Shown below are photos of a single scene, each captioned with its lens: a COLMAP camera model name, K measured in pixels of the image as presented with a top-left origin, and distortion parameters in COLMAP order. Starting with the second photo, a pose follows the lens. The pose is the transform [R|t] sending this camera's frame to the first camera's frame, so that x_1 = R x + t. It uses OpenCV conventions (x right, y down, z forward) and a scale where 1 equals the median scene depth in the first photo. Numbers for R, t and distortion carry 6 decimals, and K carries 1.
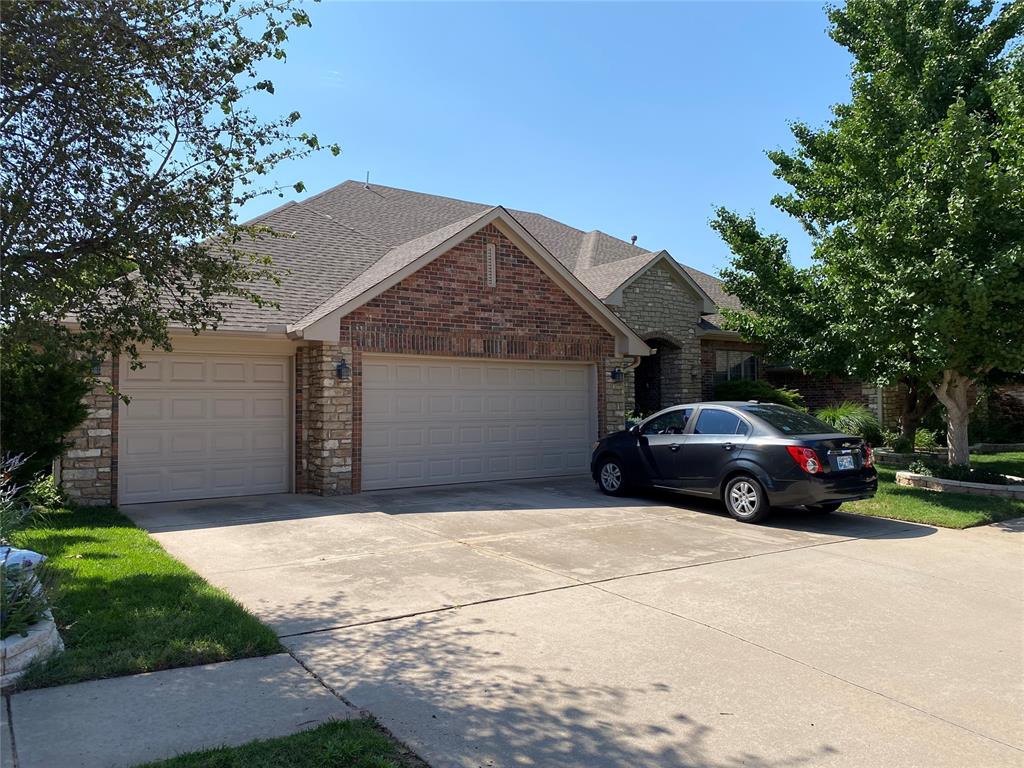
lens RADIAL K [[756.2, 0, 512.0], [0, 756.2, 384.0], [0, 0, 1]] dist [0.001128, -0.002653]
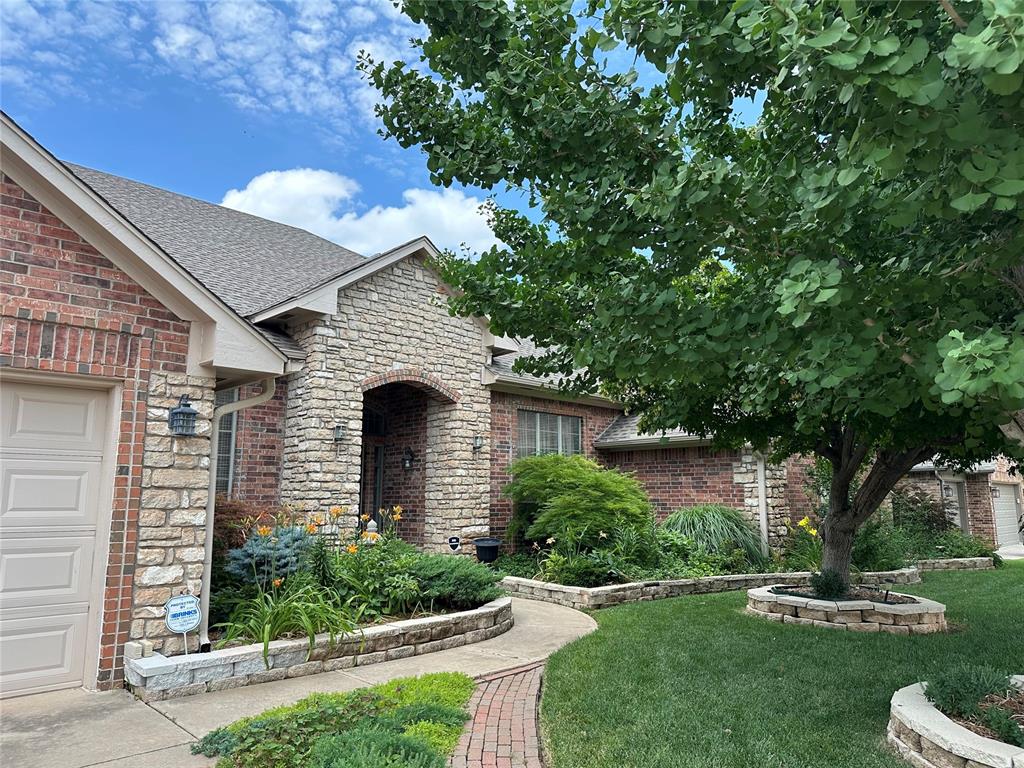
lens RADIAL K [[720.4, 0, 512.0], [0, 720.4, 384.0], [0, 0, 1]] dist [0.005804, 0.001402]
pose [[0.984773, 0.036794, 0.169909, 0.172020], [-0.015364, 0.991943, -0.125753, 0.010864], [-0.173167, 0.121228, 0.977403, 0.430793]]
